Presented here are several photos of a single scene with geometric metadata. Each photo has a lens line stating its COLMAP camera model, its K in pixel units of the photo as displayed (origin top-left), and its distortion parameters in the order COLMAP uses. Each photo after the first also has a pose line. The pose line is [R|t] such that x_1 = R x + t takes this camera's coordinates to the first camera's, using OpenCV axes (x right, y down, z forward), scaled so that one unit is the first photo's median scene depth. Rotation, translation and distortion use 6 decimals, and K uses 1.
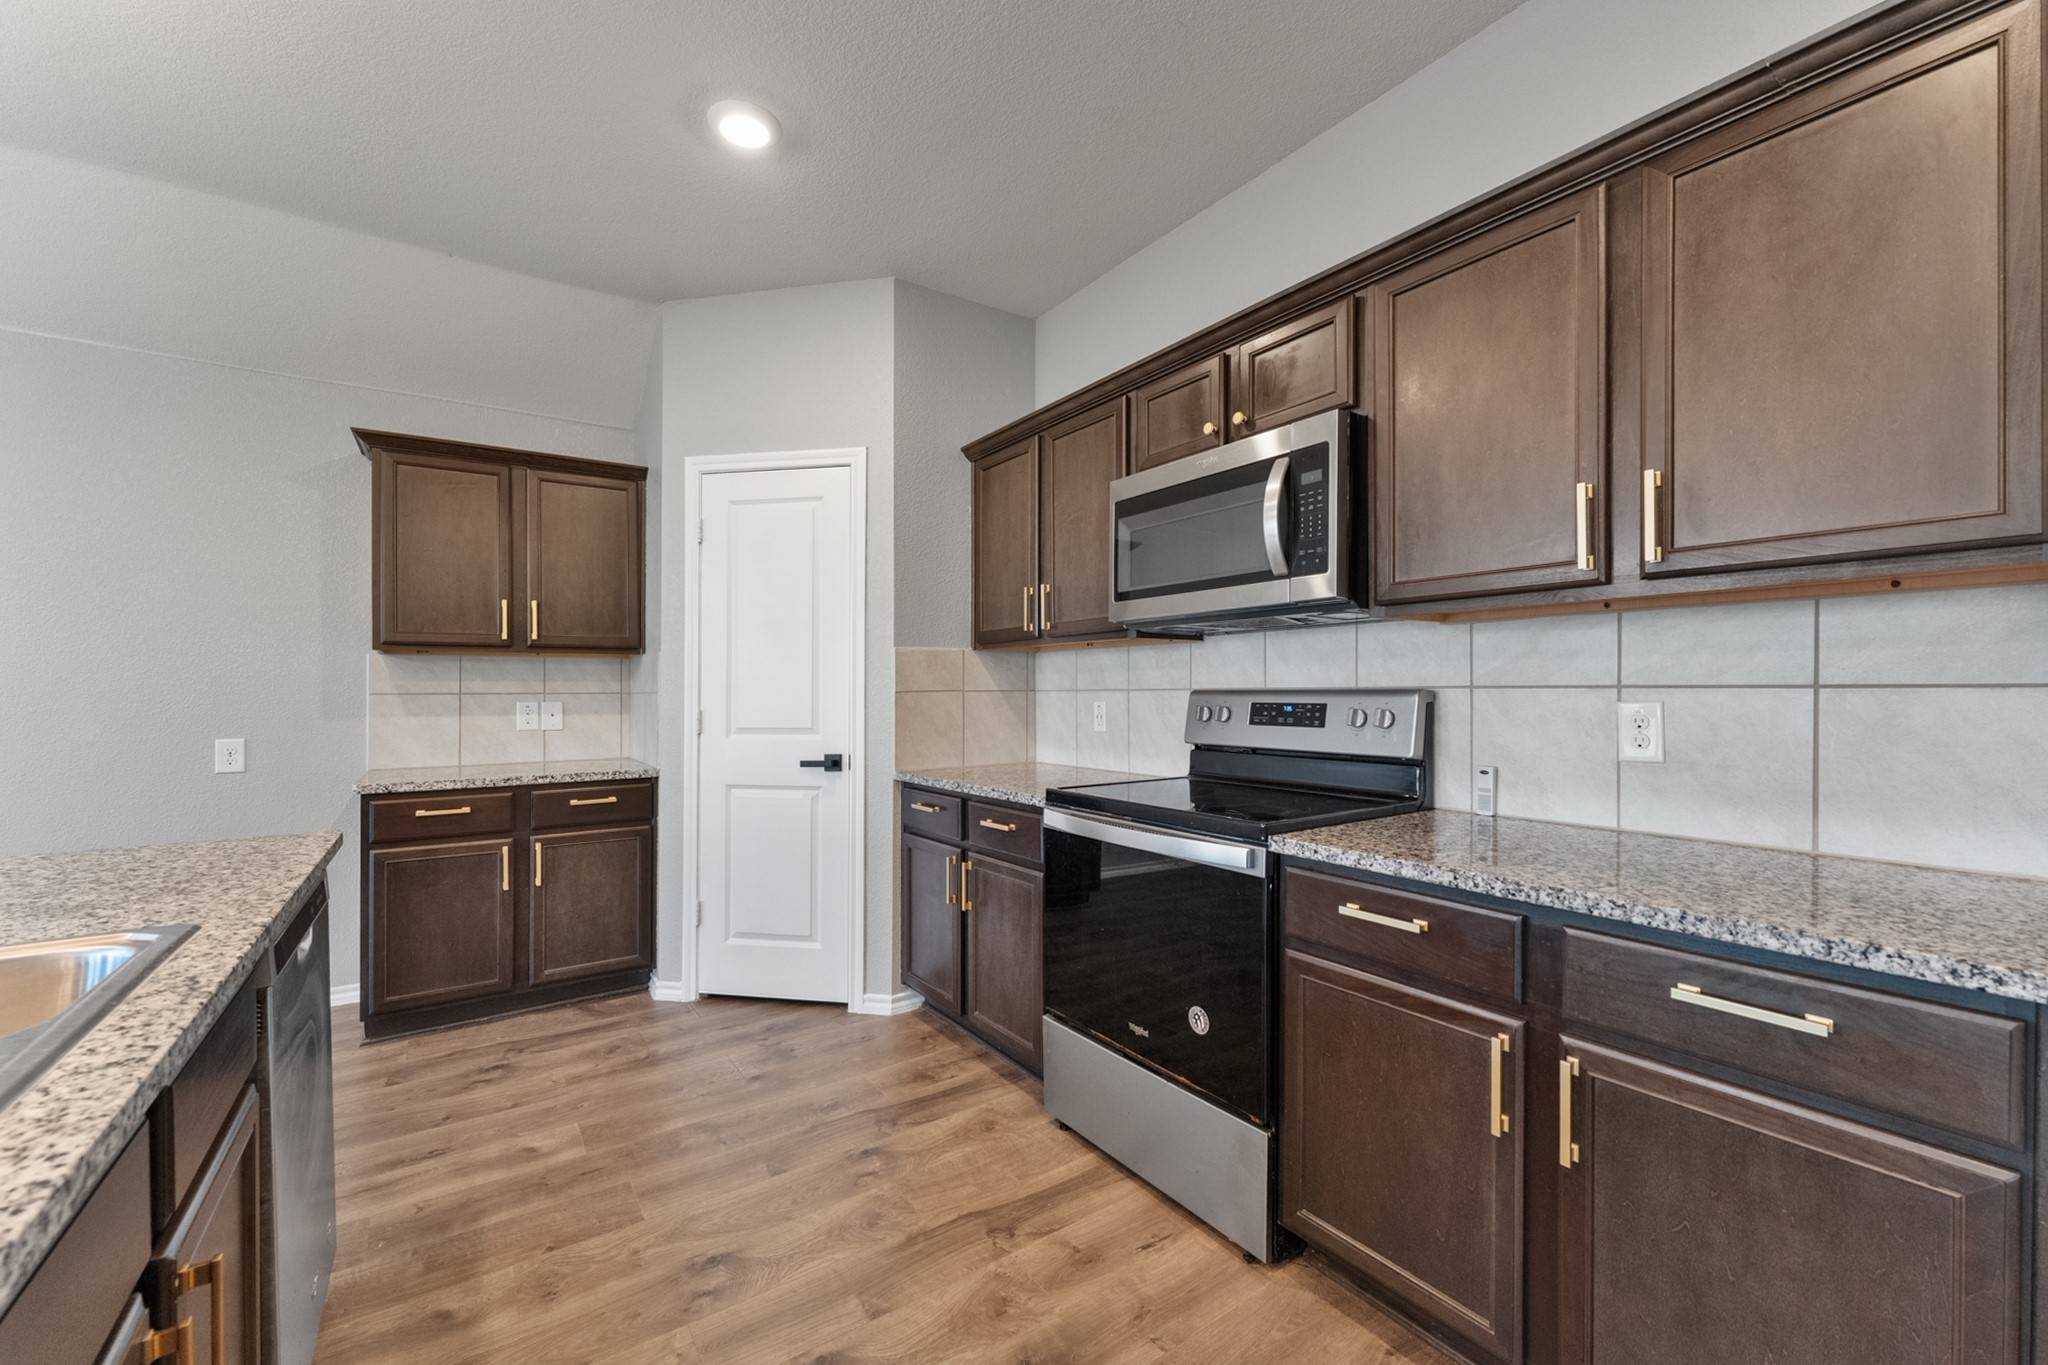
lens RADIAL K [[818.4, 0, 1031.9], [0, 818.4, 686.1], [0, 0, 1]] dist [-0.001135, -0.000393]
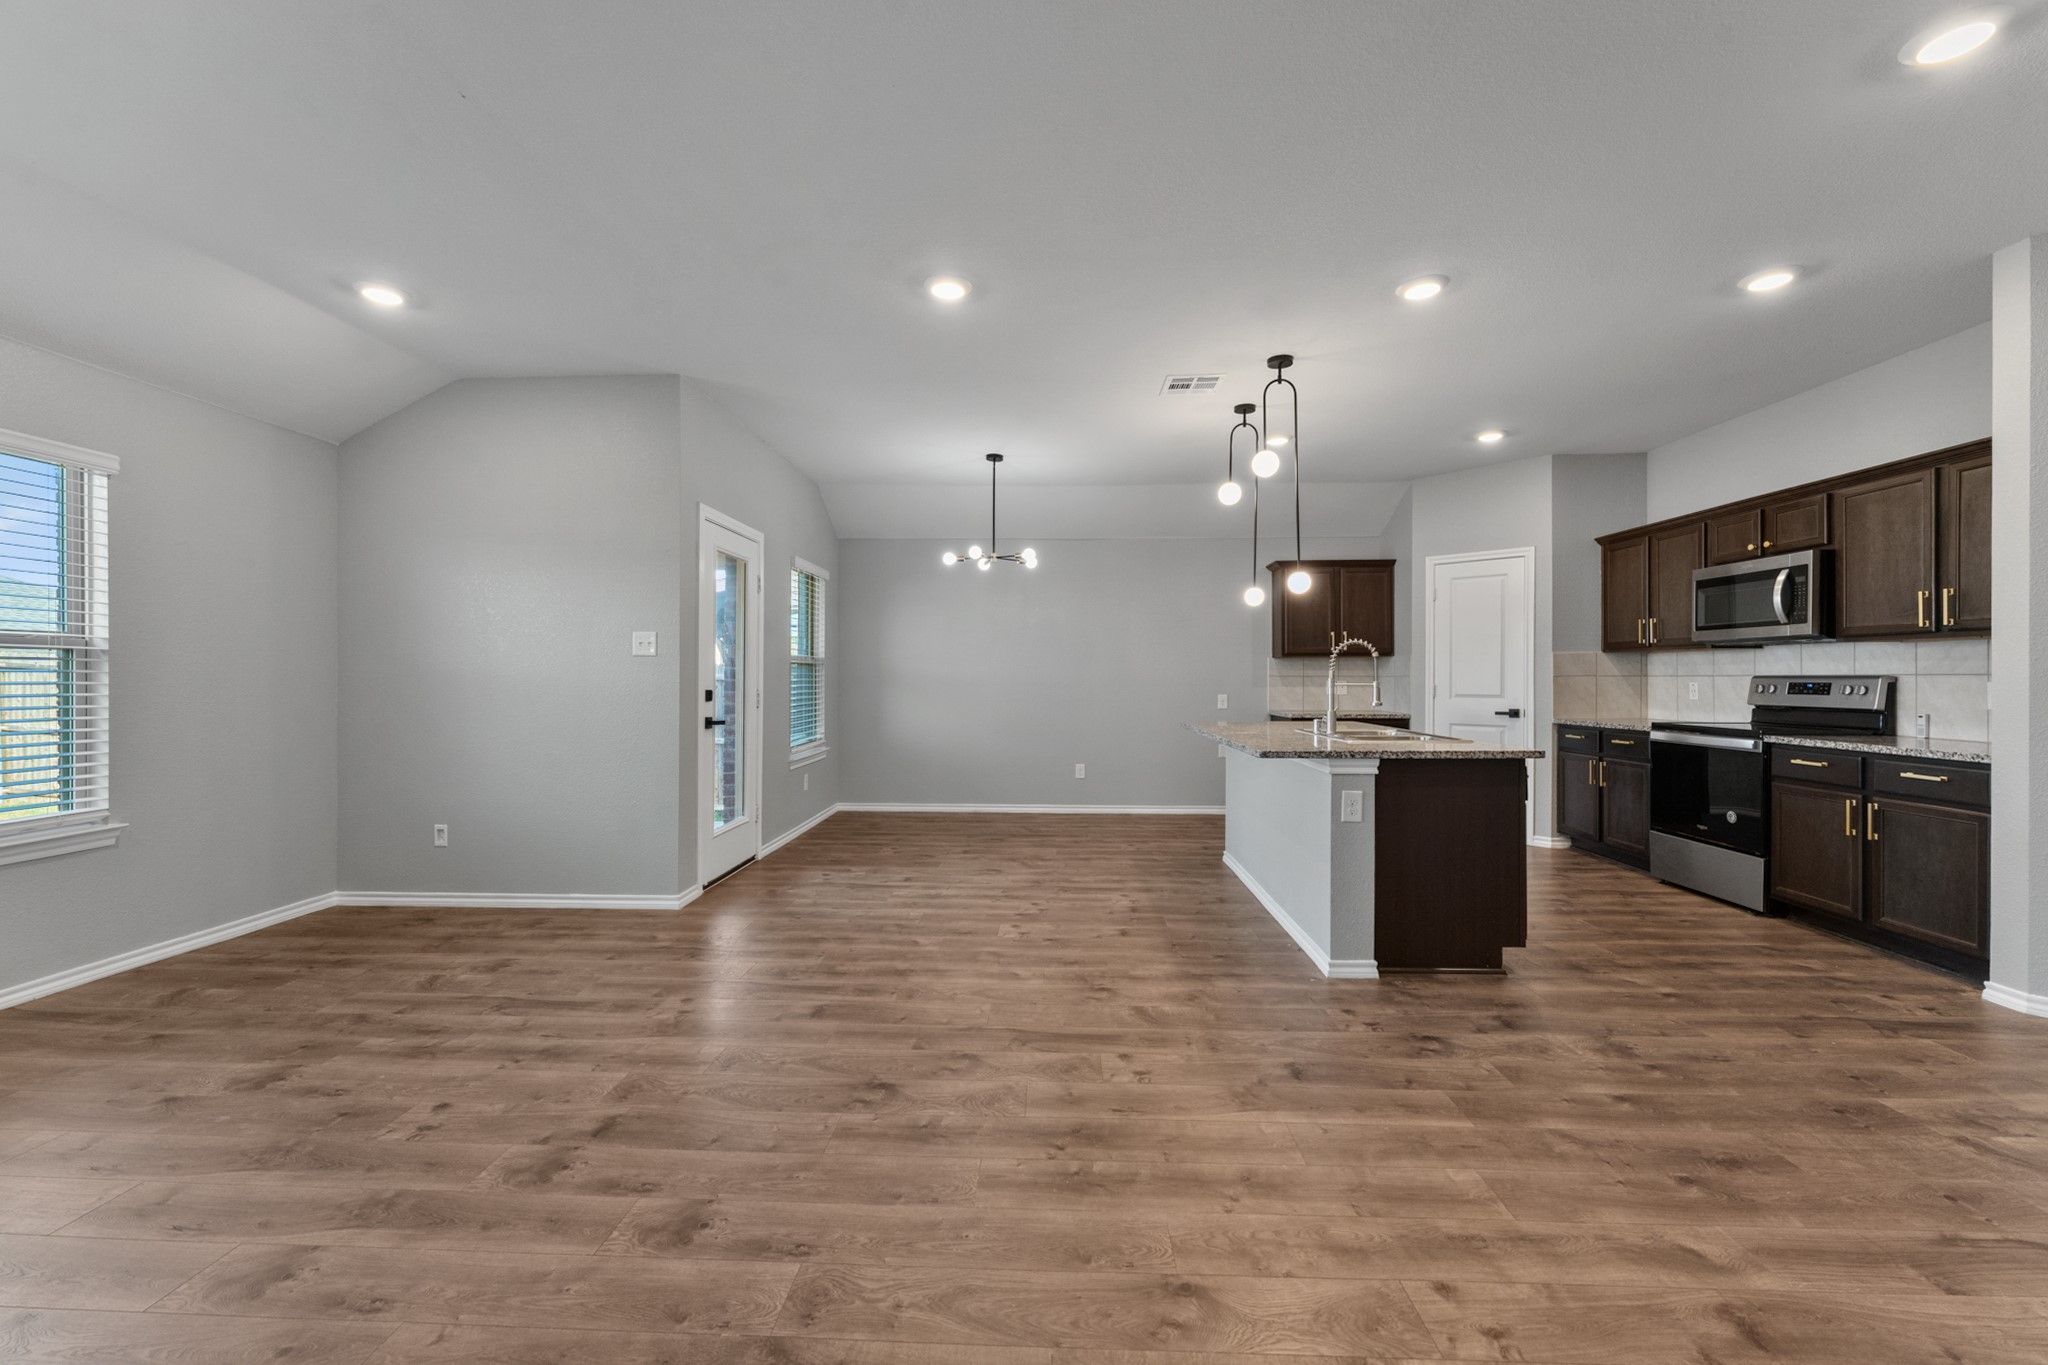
lens RADIAL K [[818.5, 0, 1029.4], [0, 818.5, 671.5], [0, 0, 1]] dist [-0.001856, -0.000147]
pose [[0.795487, 0.000483, -0.605971, 0.015257], [-0.000446, 1.000000, 0.000211, -0.004177], [0.605971, 0.000102, 0.795487, -1.376147]]
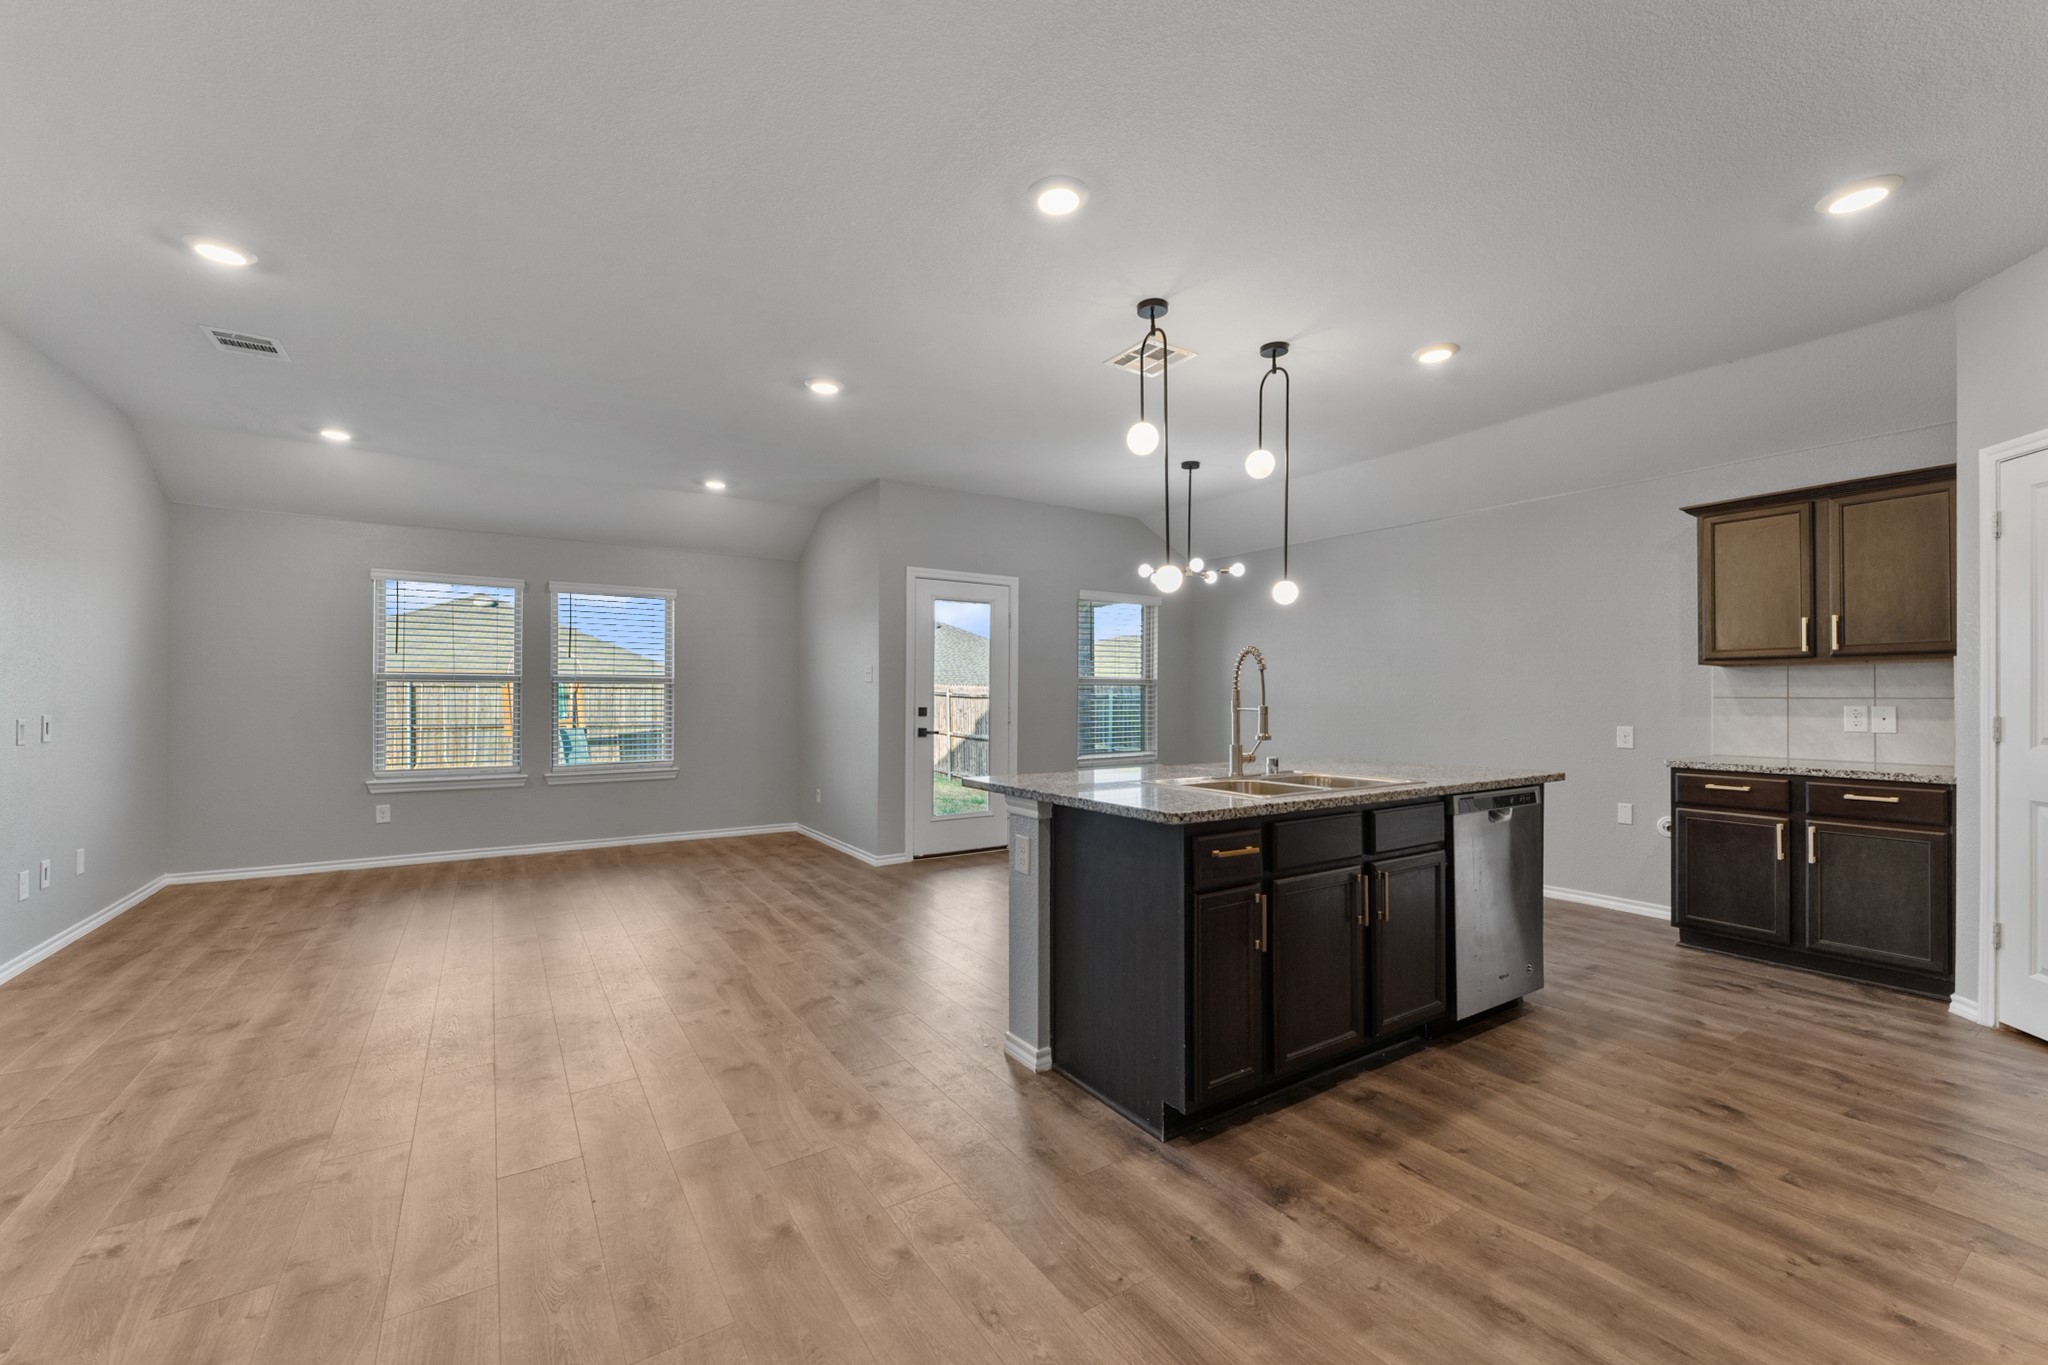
lens RADIAL K [[820.7, 0, 1016.1], [0, 820.7, 685.9], [0, 0, 1]] dist [-0.001761, -0.000018]
pose [[-0.037346, -0.007942, -0.999271, 0.670215], [0.003955, 0.999959, -0.008095, -0.003585], [0.999295, -0.004254, -0.037313, -0.094618]]
